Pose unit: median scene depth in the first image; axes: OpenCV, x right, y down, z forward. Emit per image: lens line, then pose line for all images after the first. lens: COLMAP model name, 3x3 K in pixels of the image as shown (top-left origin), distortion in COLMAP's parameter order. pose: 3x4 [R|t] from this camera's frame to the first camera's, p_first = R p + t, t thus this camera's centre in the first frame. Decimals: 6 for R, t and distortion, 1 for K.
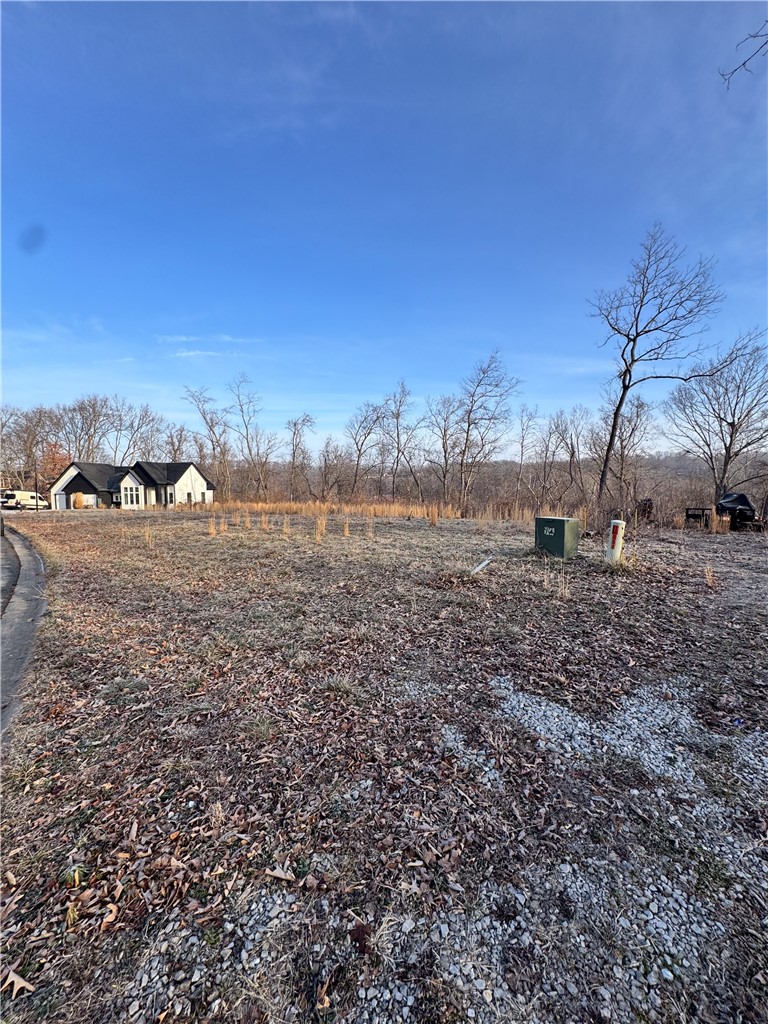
lens RADIAL K [[409.1, 0, 382.8], [0, 409.1, 510.1], [0, 0, 1]] dist [-0.000300, -0.000016]
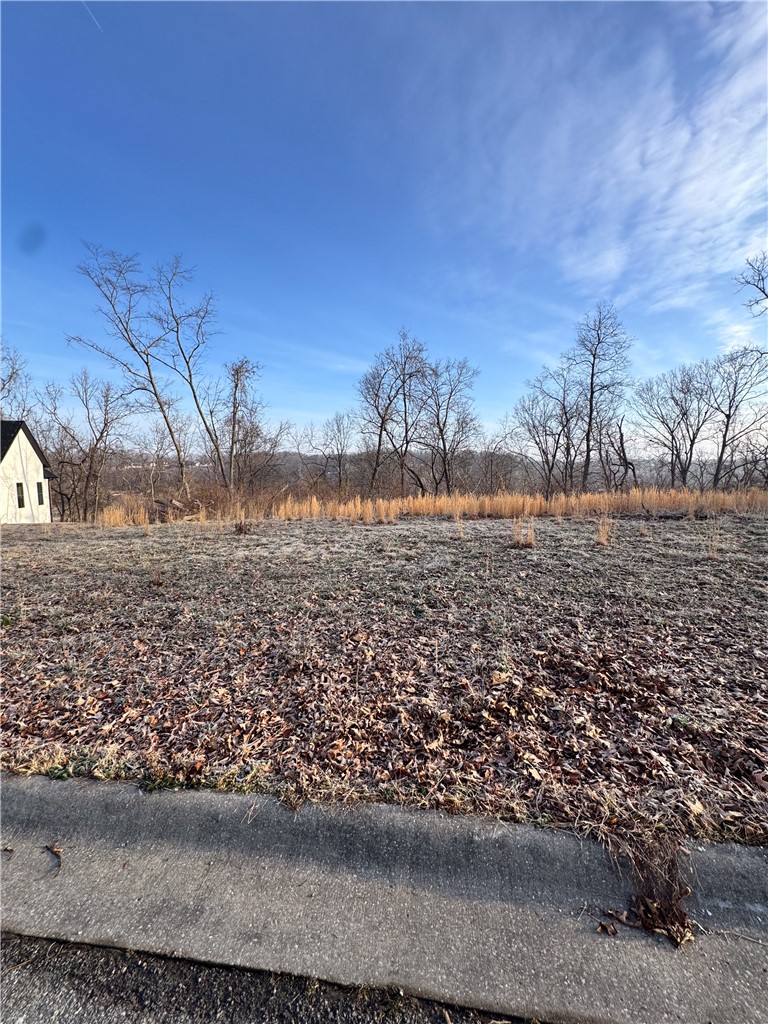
lens RADIAL K [[409.1, 0, 387.7], [0, 409.1, 515.6], [0, 0, 1]] dist [-0.000300, -0.000016]
pose [[0.841919, -0.053290, 0.536967, -1.641807], [0.037529, 0.998485, 0.040250, -0.030923], [-0.538298, -0.013735, 0.842643, 1.547513]]
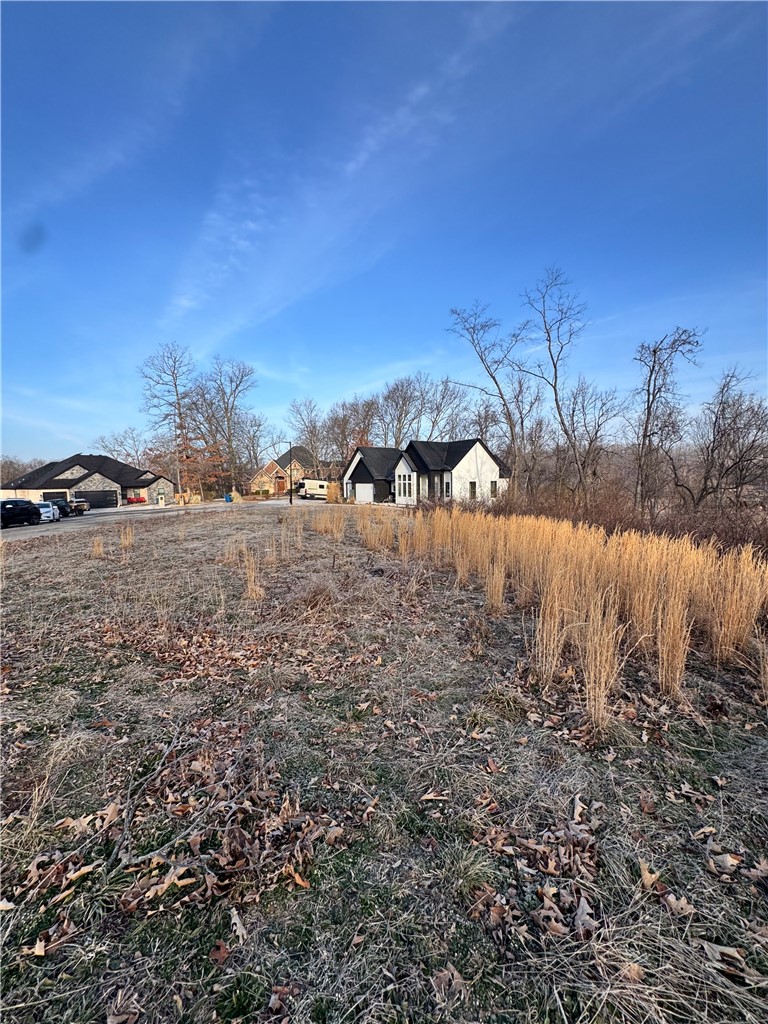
lens RADIAL K [[409.1, 0, 380.8], [0, 409.1, 518.8], [0, 0, 1]] dist [-0.000300, -0.000016]
pose [[0.716975, 0.065274, -0.694036, -0.395864], [-0.033695, 0.997688, 0.059024, -0.067519], [0.696284, -0.018934, 0.717516, 1.679143]]
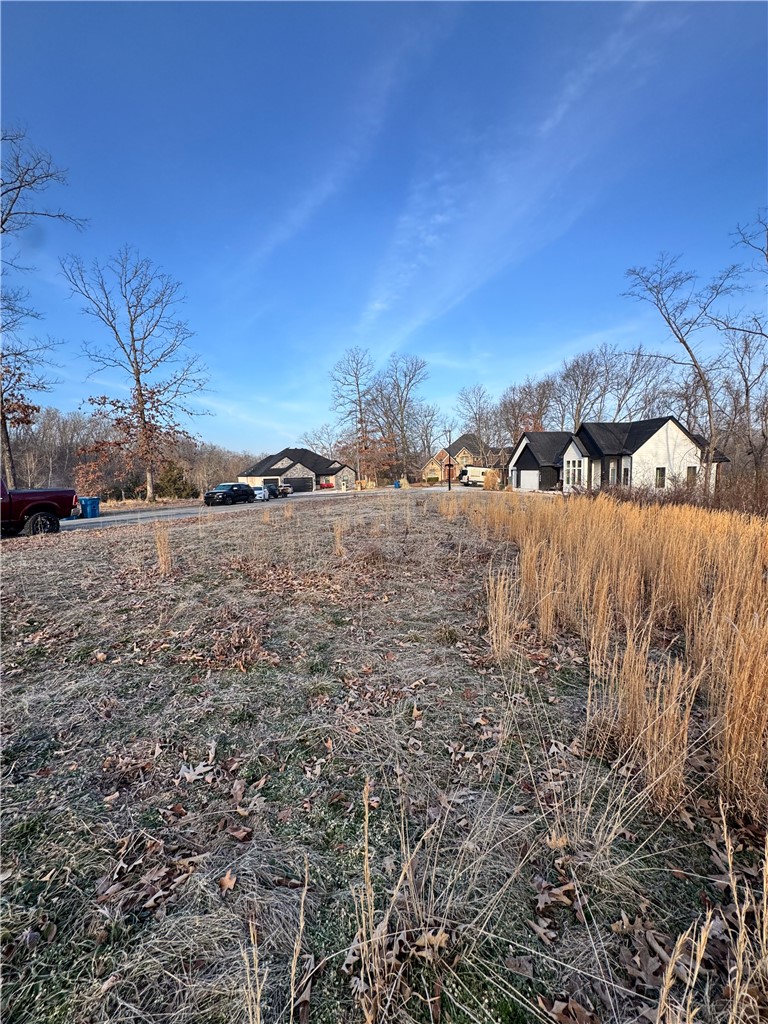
lens RADIAL K [[409.1, 0, 379.2], [0, 409.1, 515.1], [0, 0, 1]] dist [-0.000300, -0.000016]
pose [[0.360693, 0.101325, -0.927164, -0.240498], [-0.036739, 0.994853, 0.094430, -0.064259], [0.931961, 0.000003, 0.362560, 1.741787]]
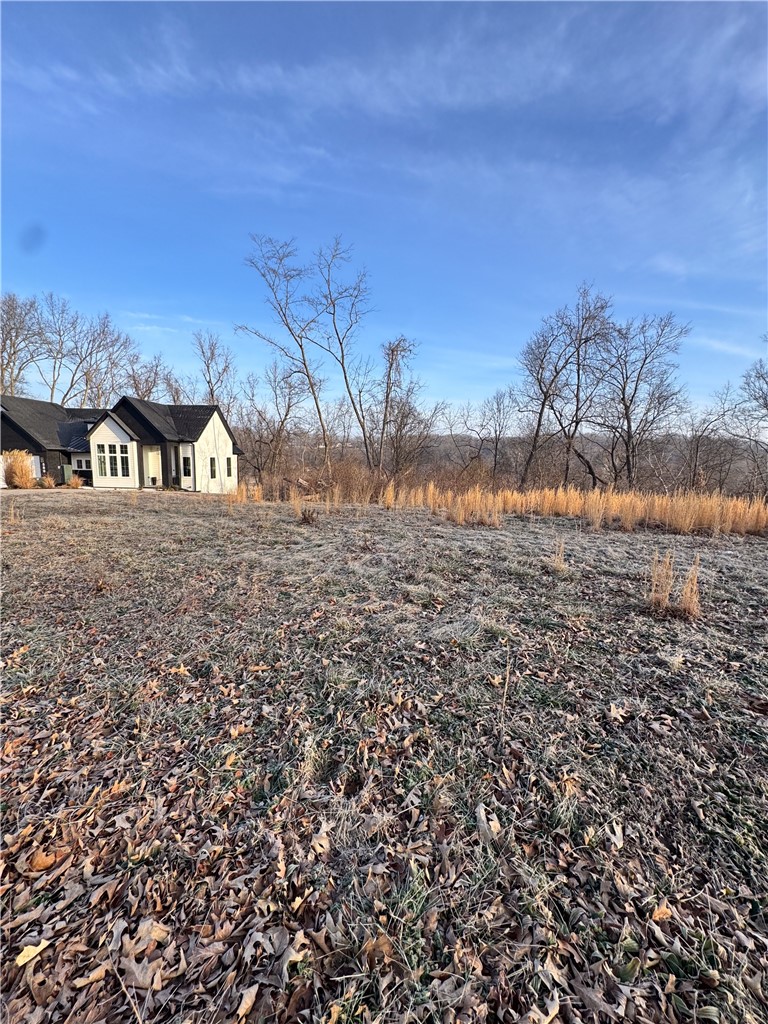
lens RADIAL K [[409.1, 0, 386.9], [0, 409.1, 513.0], [0, 0, 1]] dist [-0.000300, -0.000016]
pose [[0.987274, 0.006727, 0.158887, -1.426360], [-0.018164, 0.997336, 0.070640, -0.042347], [-0.157988, -0.072628, 0.984766, 1.677743]]
